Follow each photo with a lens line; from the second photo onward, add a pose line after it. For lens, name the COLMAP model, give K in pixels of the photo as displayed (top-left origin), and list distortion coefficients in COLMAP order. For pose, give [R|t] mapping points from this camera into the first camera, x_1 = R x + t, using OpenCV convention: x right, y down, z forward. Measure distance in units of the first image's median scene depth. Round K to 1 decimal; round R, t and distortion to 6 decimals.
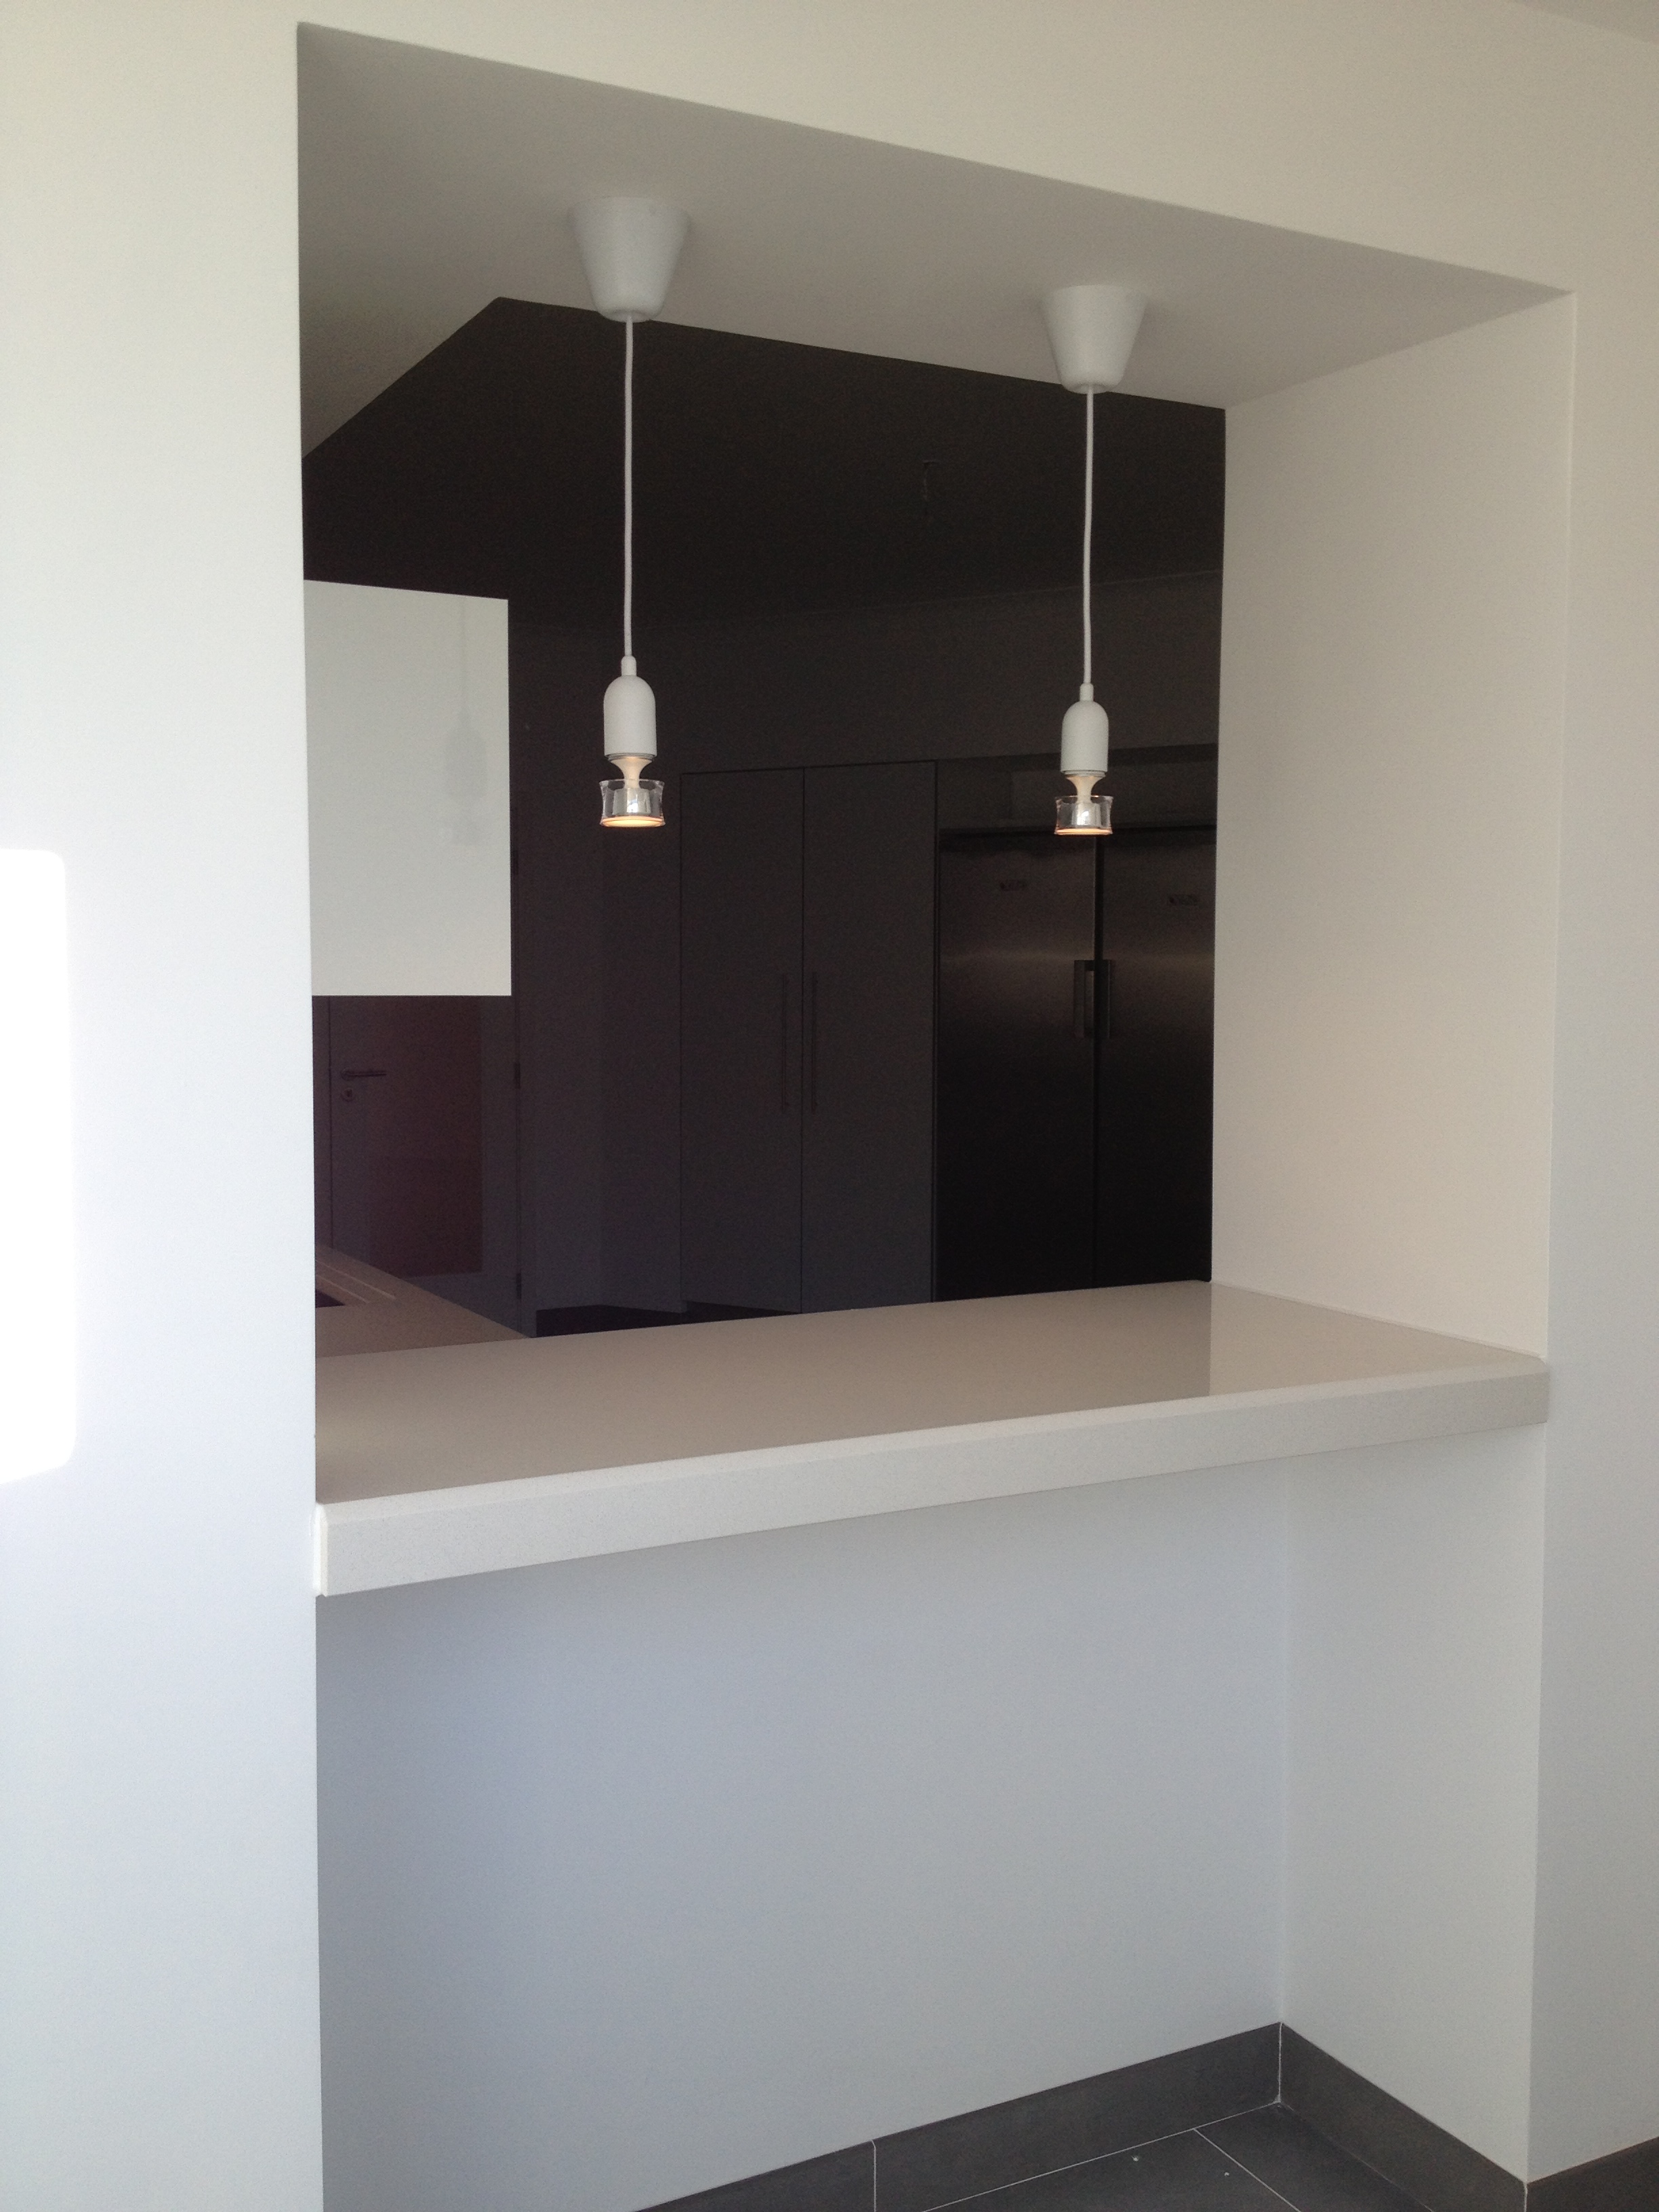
lens RADIAL K [[2174.7, 0, 829.5], [0, 2174.7, 1106.0], [0, 0, 1]] dist [-0.008473, -0.006933]
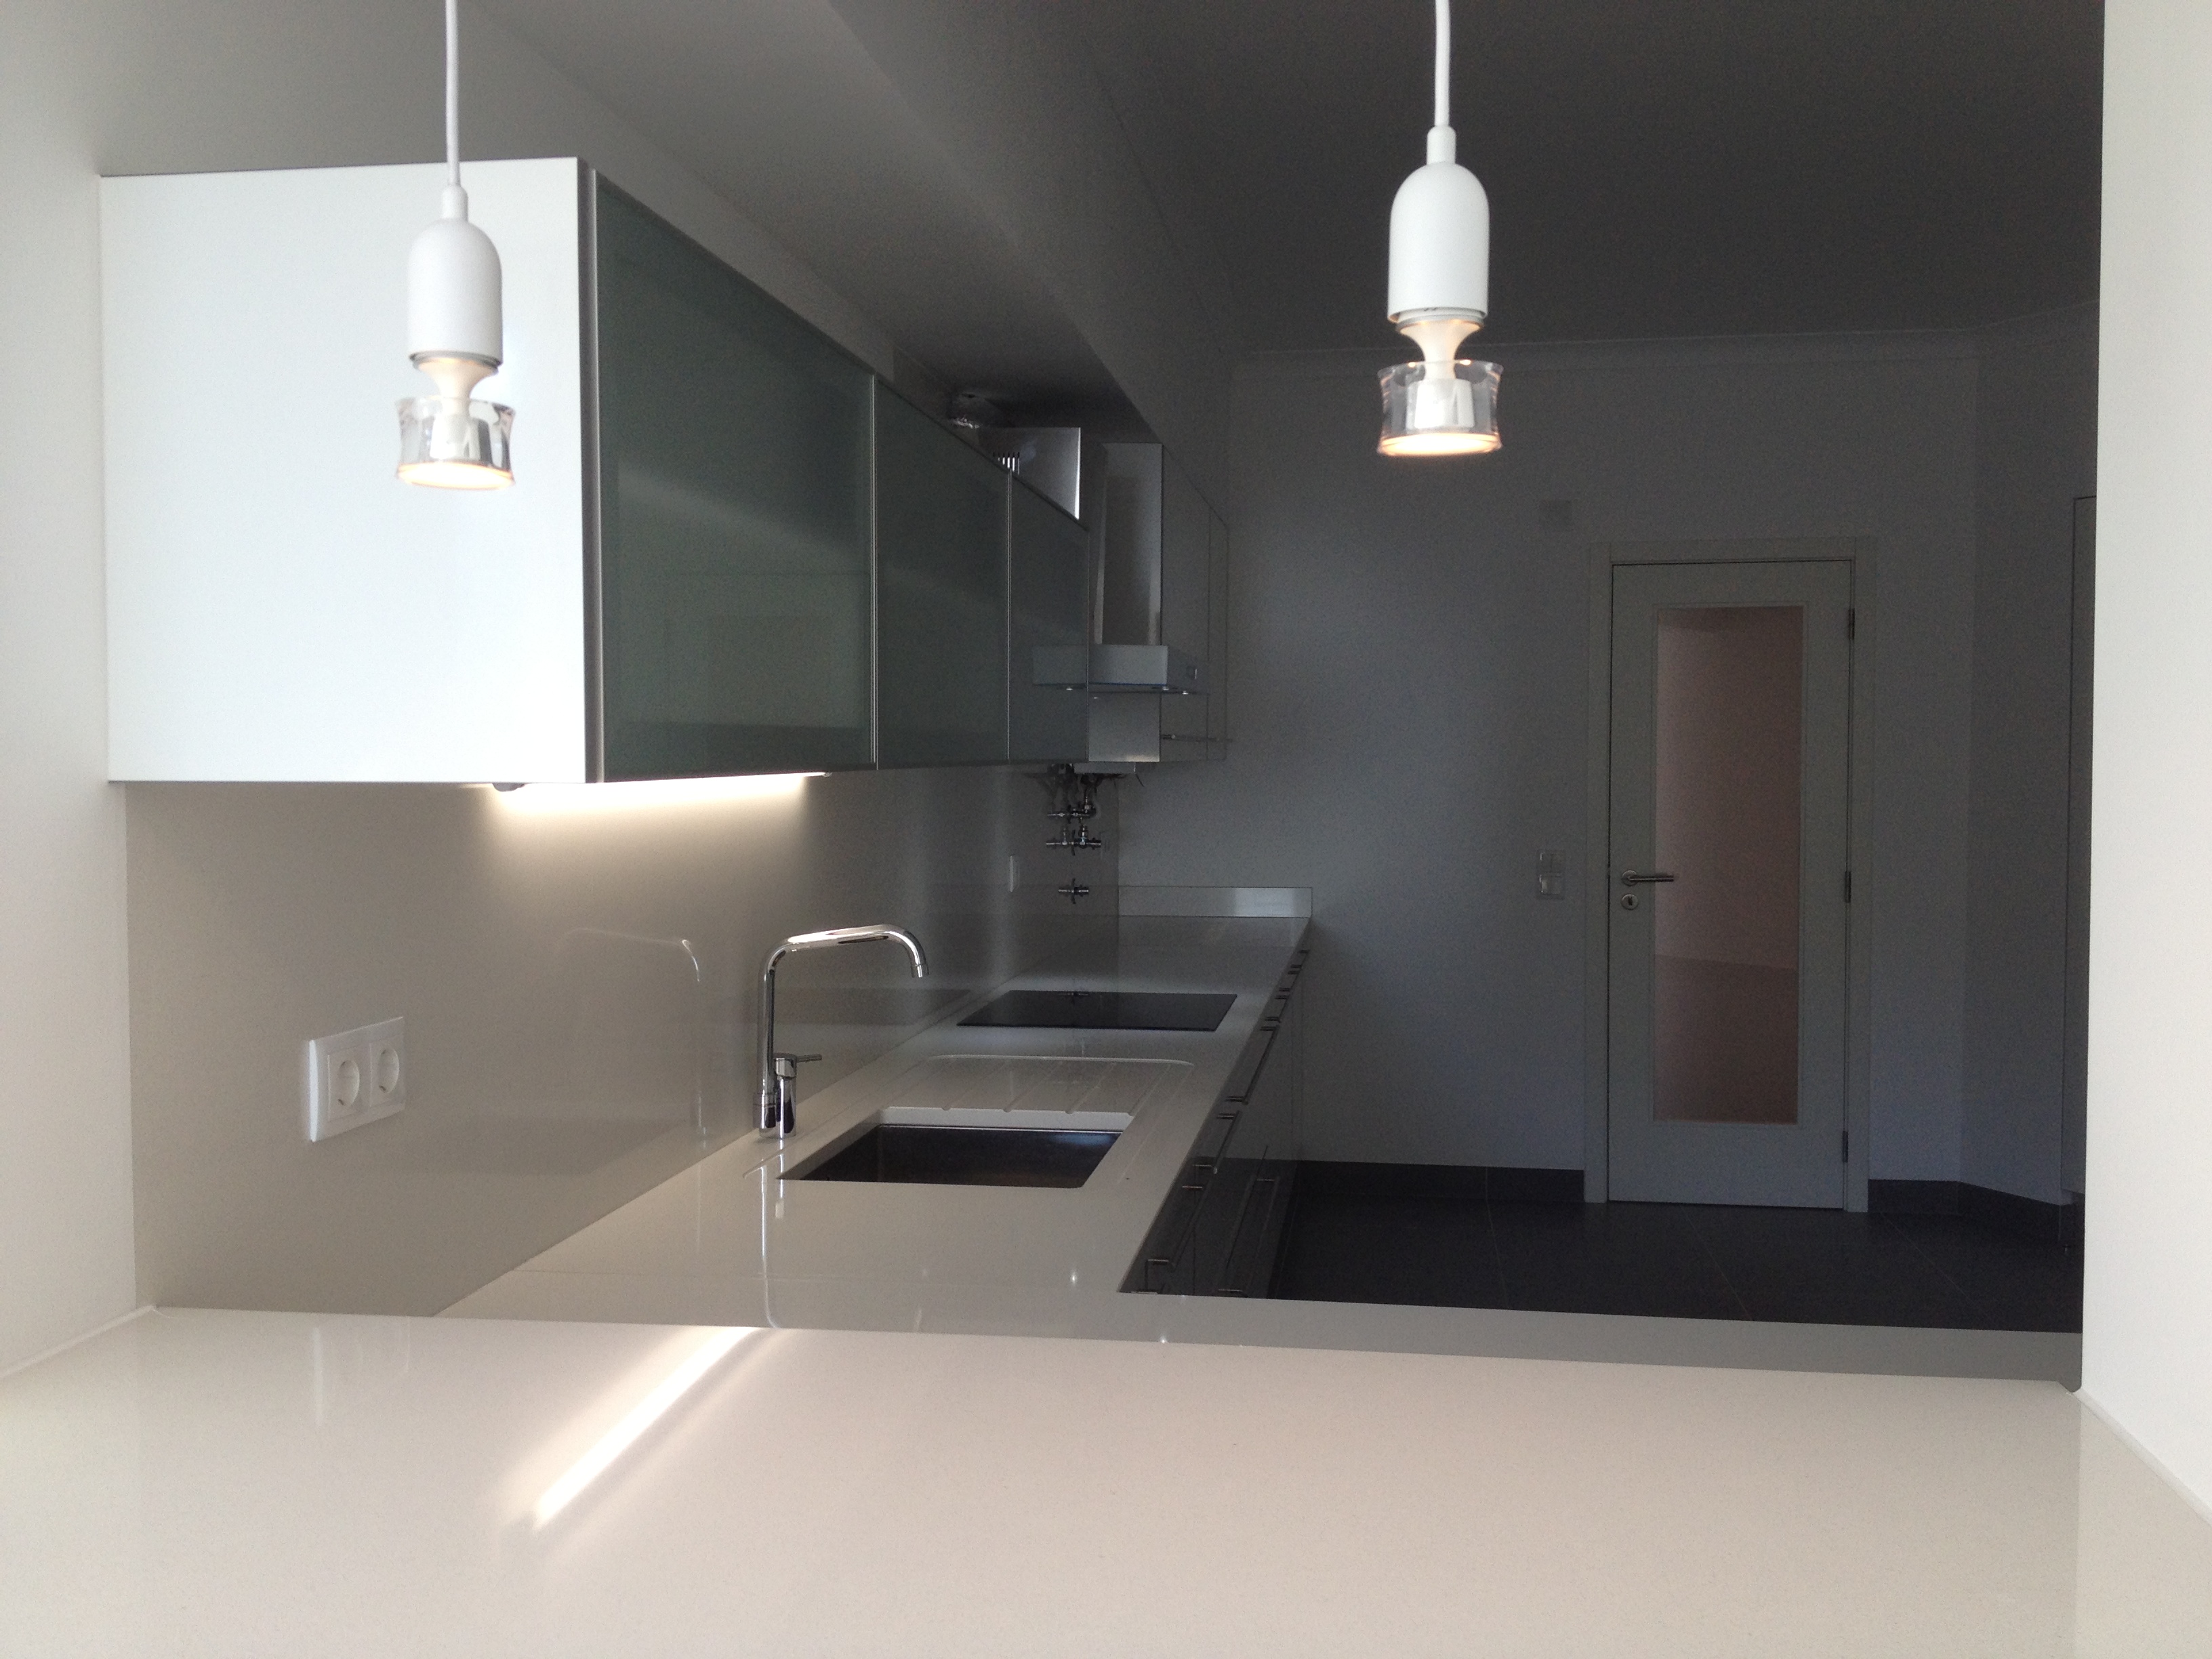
lens RADIAL K [[2174.7, 0, 1106.0], [0, 2174.7, 829.5], [0, 0, 1]] dist [-0.008473, -0.006933]
pose [[0.810868, 0.019976, -0.584888, 0.336653], [-0.038149, 0.999096, -0.018765, -0.030797], [0.583984, 0.037528, 0.810897, 0.581106]]
